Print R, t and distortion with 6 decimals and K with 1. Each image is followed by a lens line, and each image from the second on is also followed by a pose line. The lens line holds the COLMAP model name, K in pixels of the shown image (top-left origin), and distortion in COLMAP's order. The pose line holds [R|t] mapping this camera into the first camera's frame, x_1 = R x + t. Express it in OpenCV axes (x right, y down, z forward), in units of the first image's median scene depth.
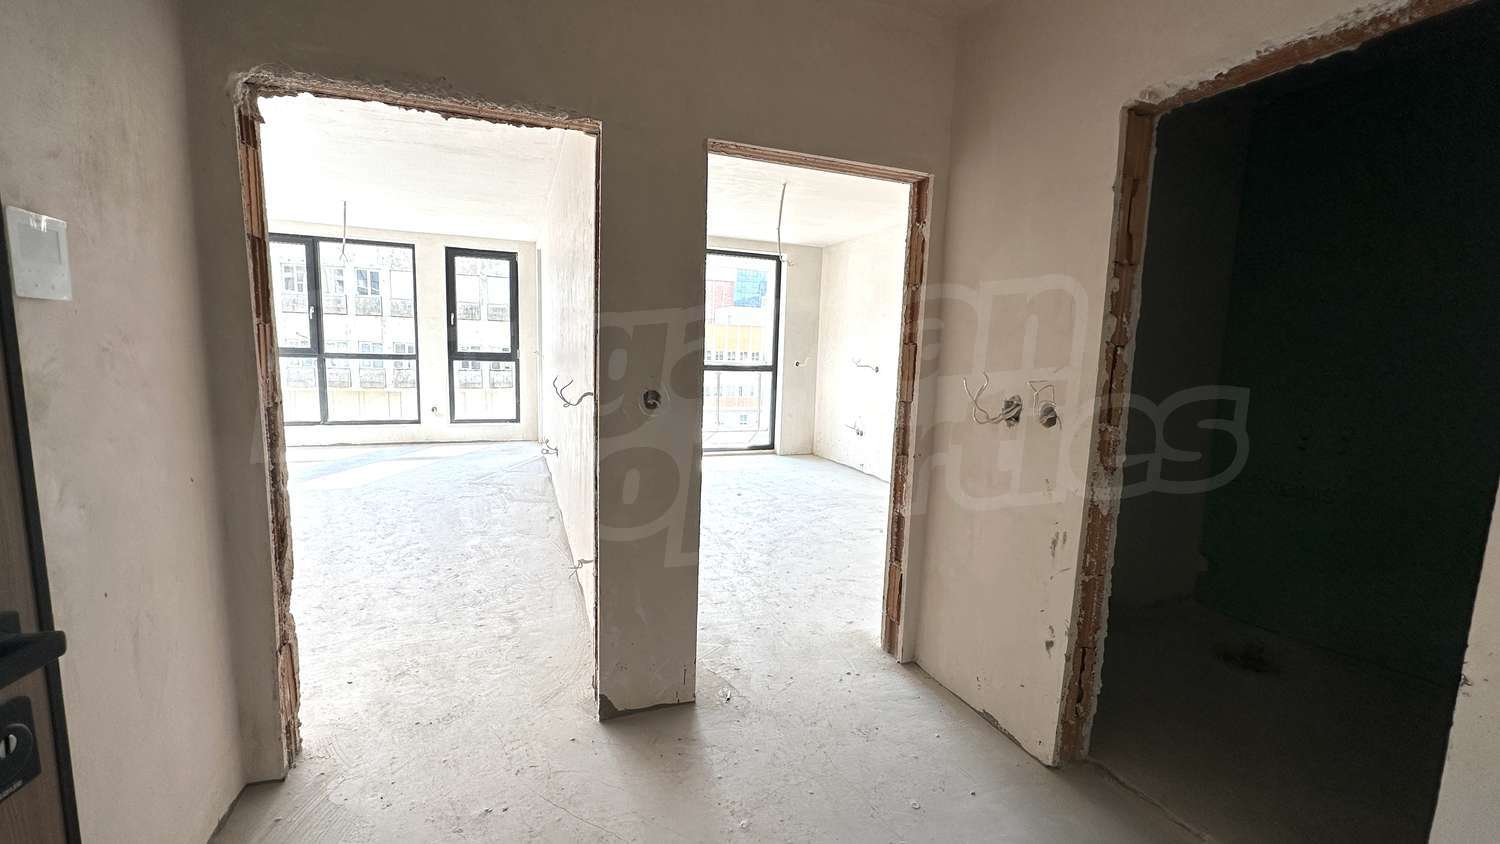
lens RADIAL K [[608.3, 0, 751.7], [0, 608.3, 426.0], [0, 0, 1]] dist [-0.003632, -0.000139]
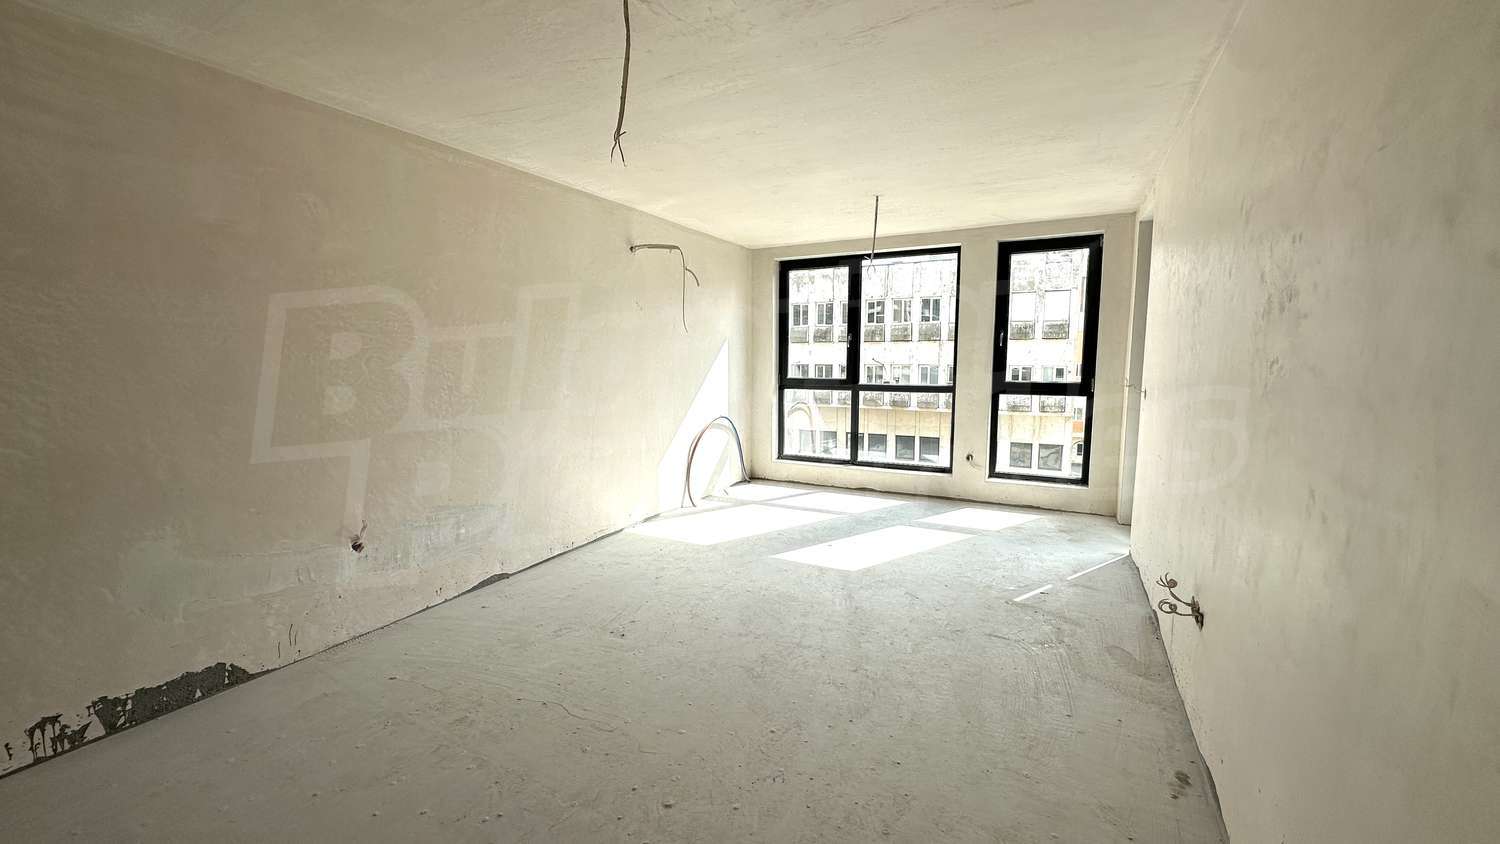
lens RADIAL K [[608.3, 0, 745.1], [0, 608.3, 422.7], [0, 0, 1]] dist [-0.003632, -0.000139]
pose [[0.656282, 0.047546, -0.753016, -0.138088], [-0.075379, 0.997151, -0.002735, -0.049686], [0.750741, 0.058557, 0.657996, 0.290578]]
